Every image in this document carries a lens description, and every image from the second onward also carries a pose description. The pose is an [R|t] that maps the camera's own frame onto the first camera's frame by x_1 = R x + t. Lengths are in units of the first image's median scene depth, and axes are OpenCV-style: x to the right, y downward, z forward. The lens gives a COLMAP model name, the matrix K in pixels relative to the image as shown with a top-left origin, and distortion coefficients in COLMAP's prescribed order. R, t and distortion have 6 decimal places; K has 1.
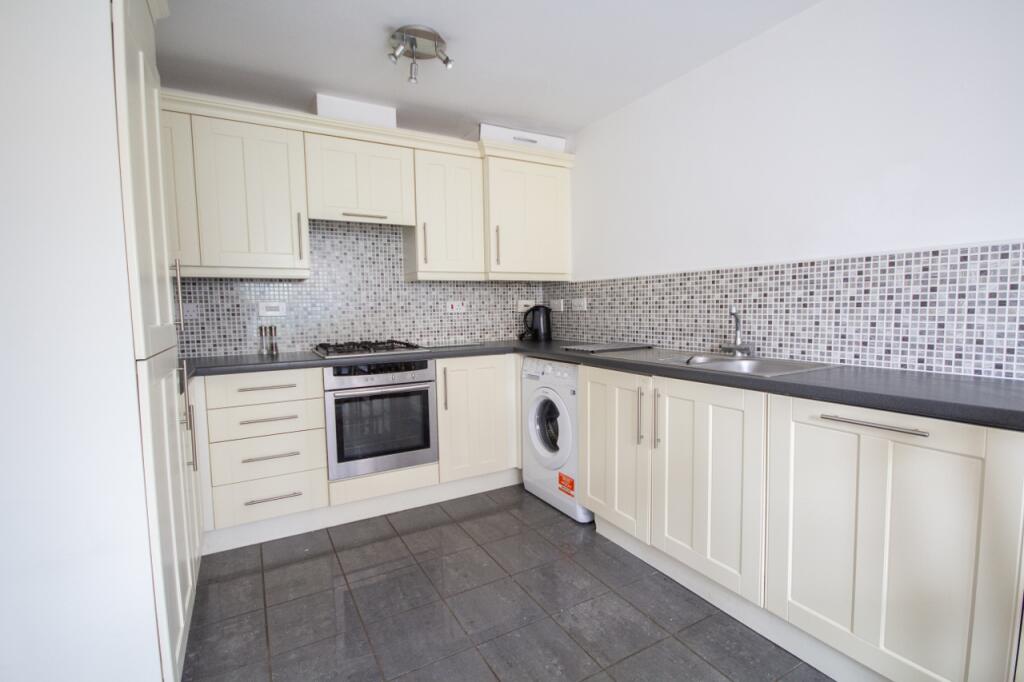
lens RADIAL K [[469.4, 0, 512.0], [0, 469.4, 341.0], [0, 0, 1]] dist [-0.000459, -0.000067]
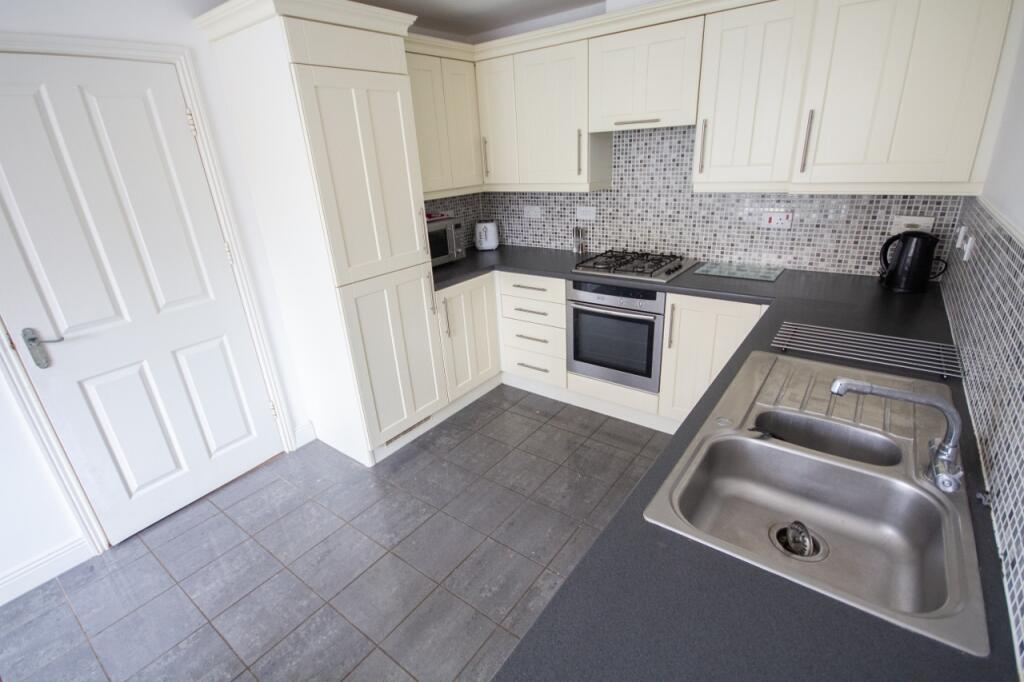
lens RADIAL K [[477.0, 0, 527.9], [0, 477.0, 340.1], [0, 0, 1]] dist [-0.001735, -0.000471]
pose [[0.416818, 0.337035, -0.844198, 0.543683], [-0.019597, 0.931837, 0.362348, -0.207384], [0.908779, -0.134490, 0.395011, 0.386191]]
